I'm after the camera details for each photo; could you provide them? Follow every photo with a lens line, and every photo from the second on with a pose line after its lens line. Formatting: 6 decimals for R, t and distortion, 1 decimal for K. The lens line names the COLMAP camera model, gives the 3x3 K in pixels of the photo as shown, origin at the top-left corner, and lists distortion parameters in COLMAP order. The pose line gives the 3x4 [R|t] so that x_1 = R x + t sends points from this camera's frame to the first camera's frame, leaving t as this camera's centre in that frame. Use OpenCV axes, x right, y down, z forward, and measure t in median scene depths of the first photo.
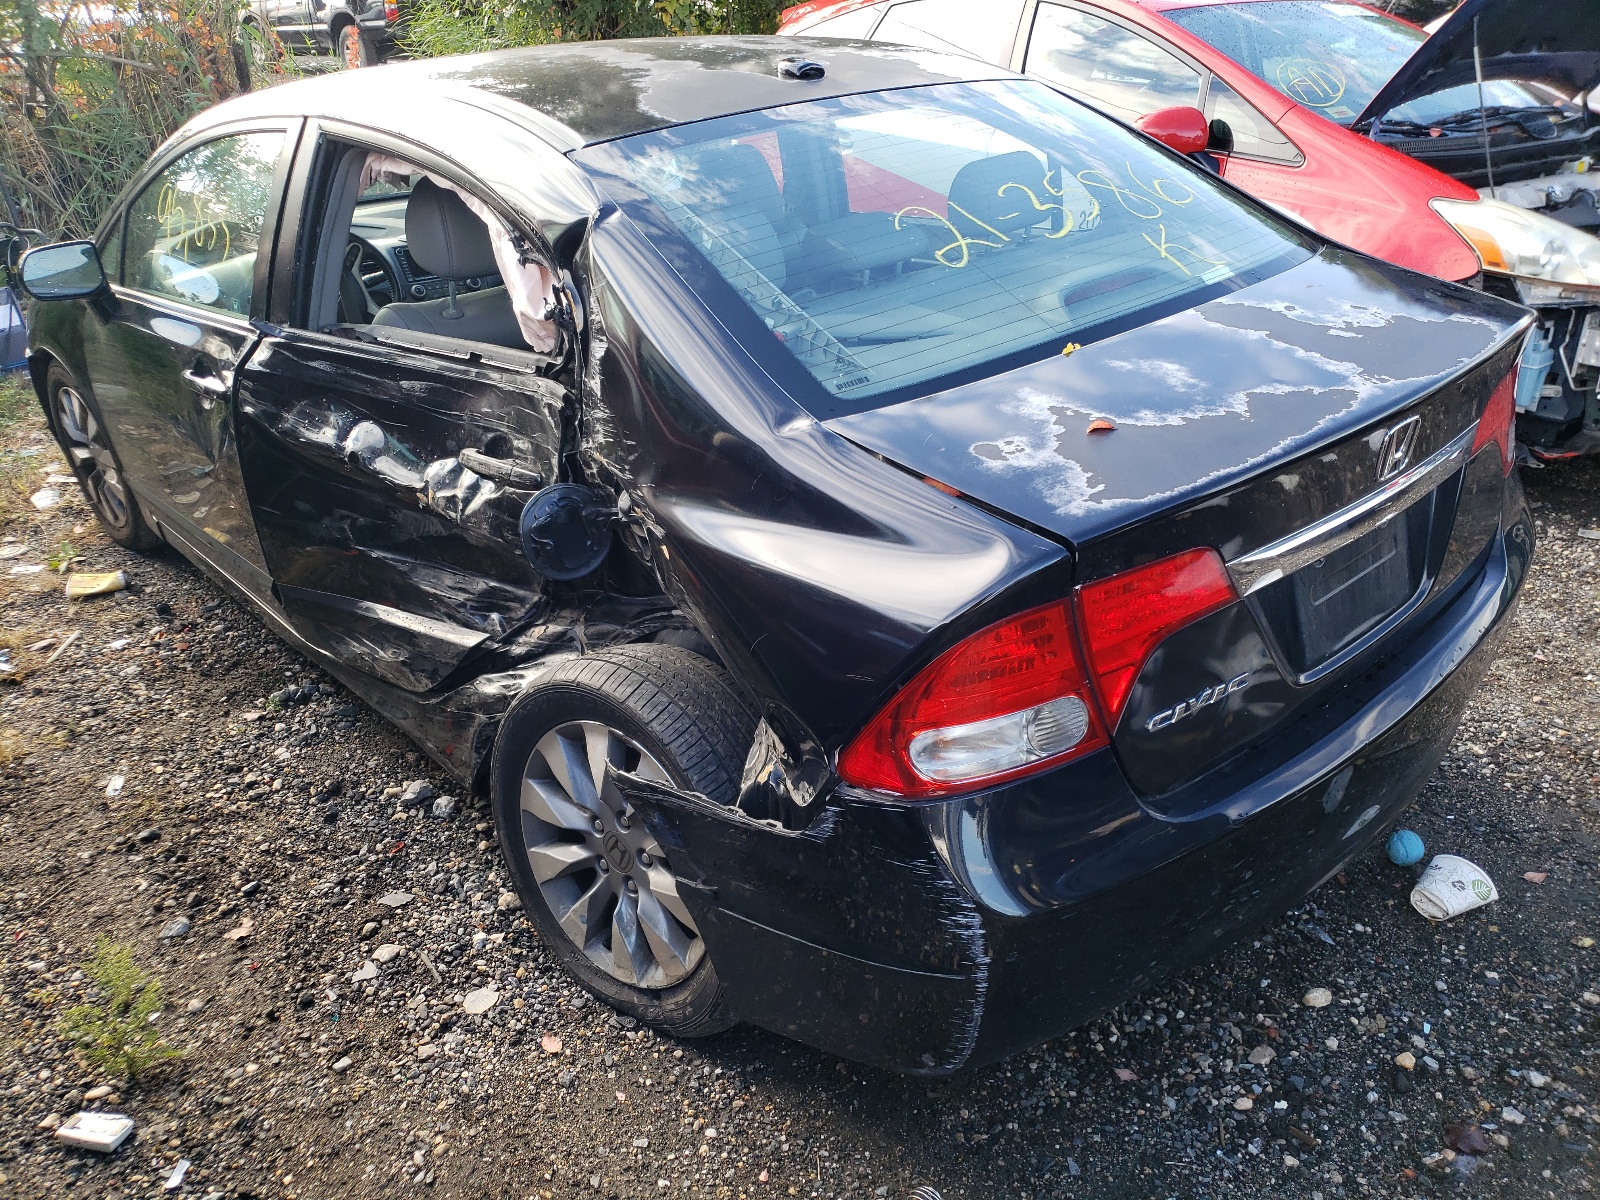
lens RADIAL K [[1200.2, 0, 800.0], [0, 1200.2, 600.0], [0, 0, 1]] dist [-0.009735, 0.062915]
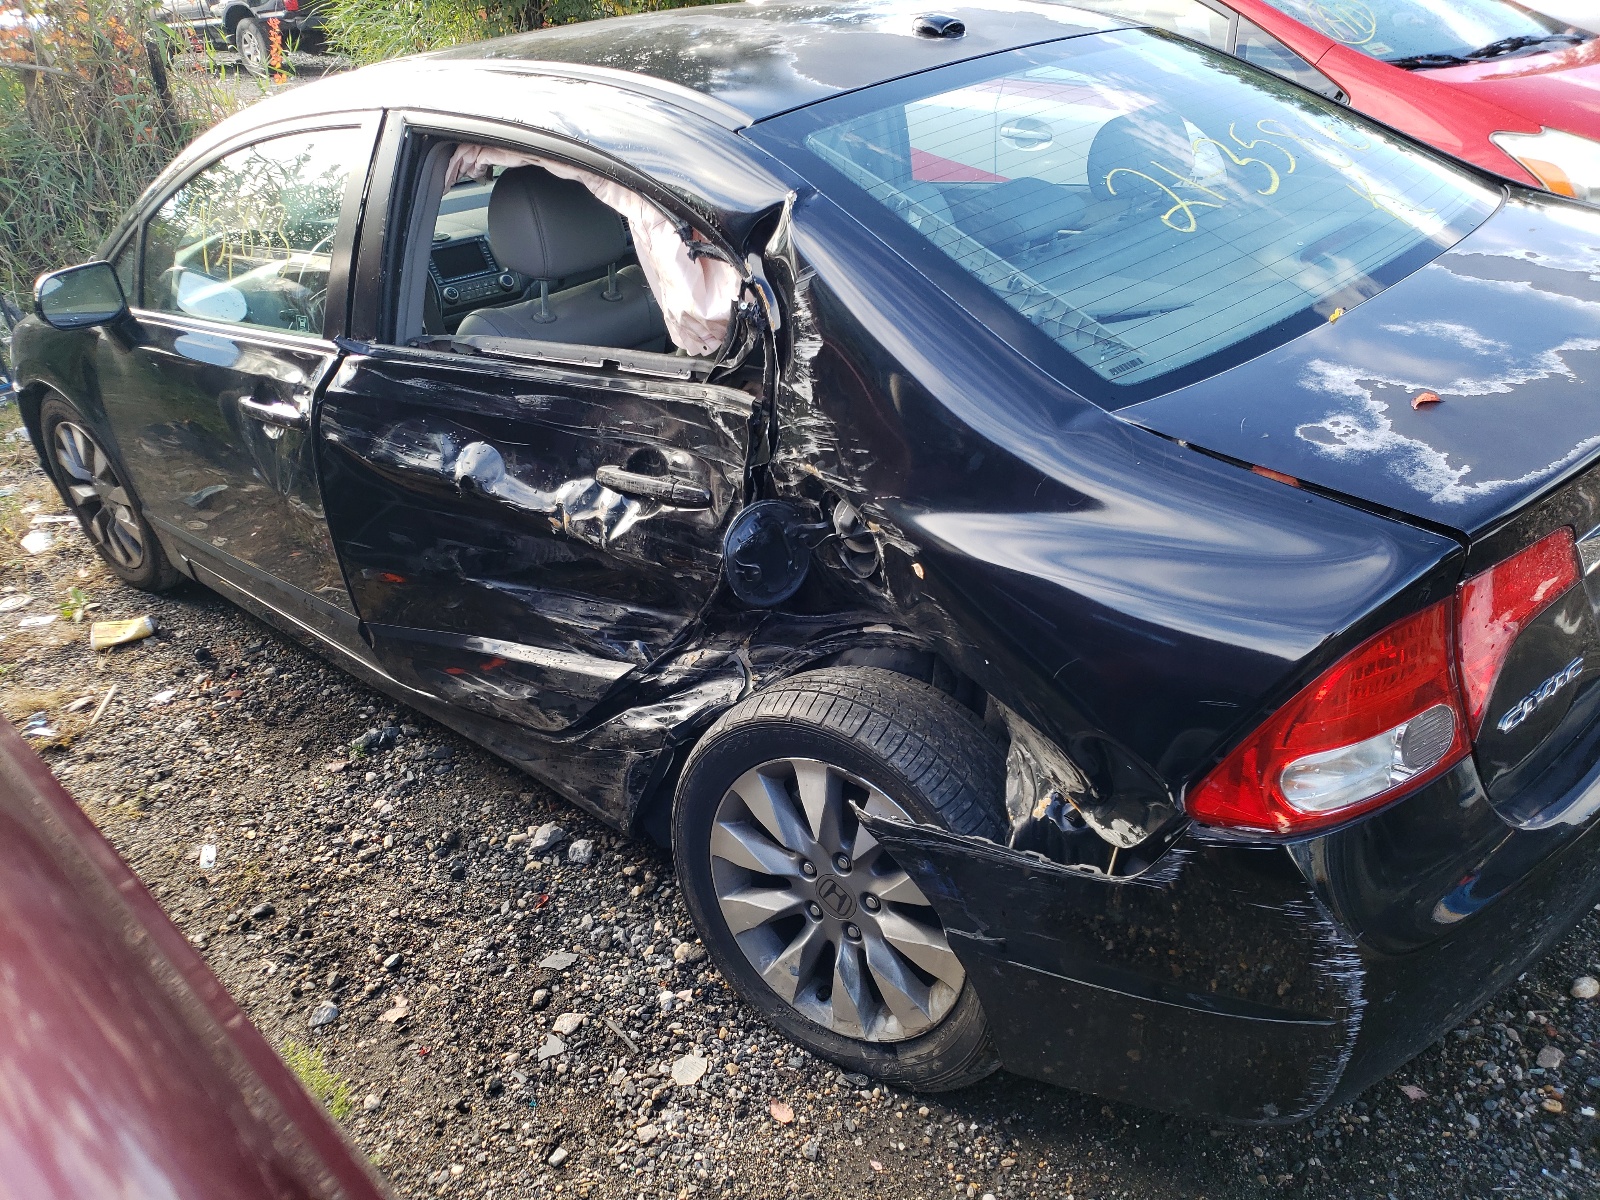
lens RADIAL K [[1202.7, 0, 800.0], [0, 1202.7, 600.0], [0, 0, 1]] dist [0.021825, -0.002161]
pose [[0.996109, -0.074013, 0.047847, -0.179434], [0.073097, 0.997112, 0.020626, -0.031831], [-0.049235, -0.017048, 0.998642, 0.075849]]
